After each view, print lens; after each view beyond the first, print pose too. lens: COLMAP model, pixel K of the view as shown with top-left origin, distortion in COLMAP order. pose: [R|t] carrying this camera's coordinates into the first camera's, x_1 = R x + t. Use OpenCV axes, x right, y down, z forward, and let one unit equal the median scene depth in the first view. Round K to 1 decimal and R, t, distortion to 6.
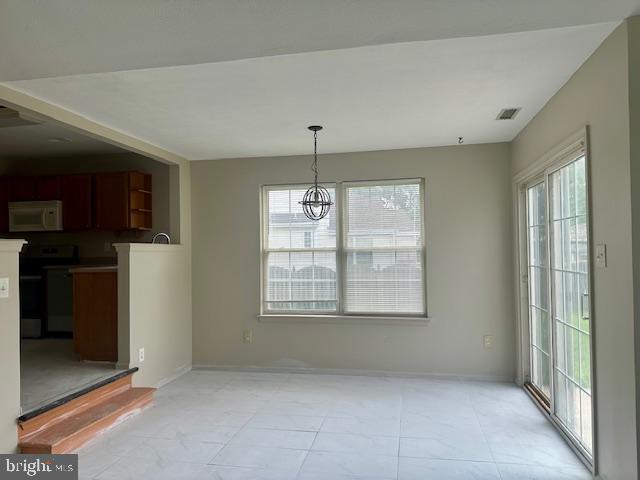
lens RADIAL K [[446.9, 0, 314.6], [0, 446.9, 235.9], [0, 0, 1]] dist [0.051837, -0.076416]
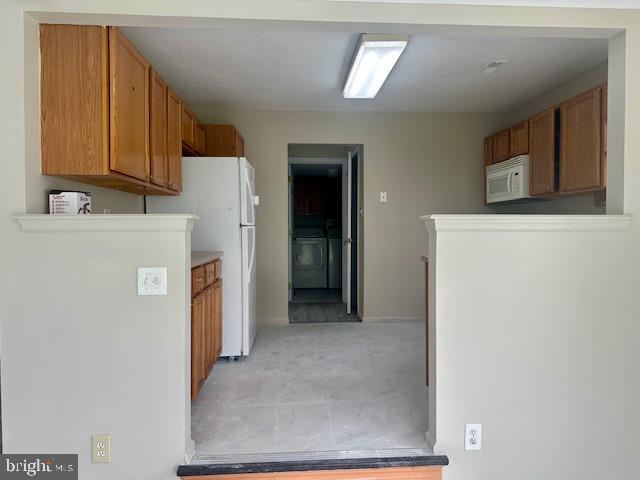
lens RADIAL K [[446.9, 0, 319.6], [0, 446.9, 238.8], [0, 0, 1]] dist [0.051837, -0.076416]
pose [[0.266553, 0.033584, -0.963235, 0.047747], [0.030651, 0.998592, 0.043299, 0.016544], [0.963333, -0.041066, 0.265148, 0.706756]]
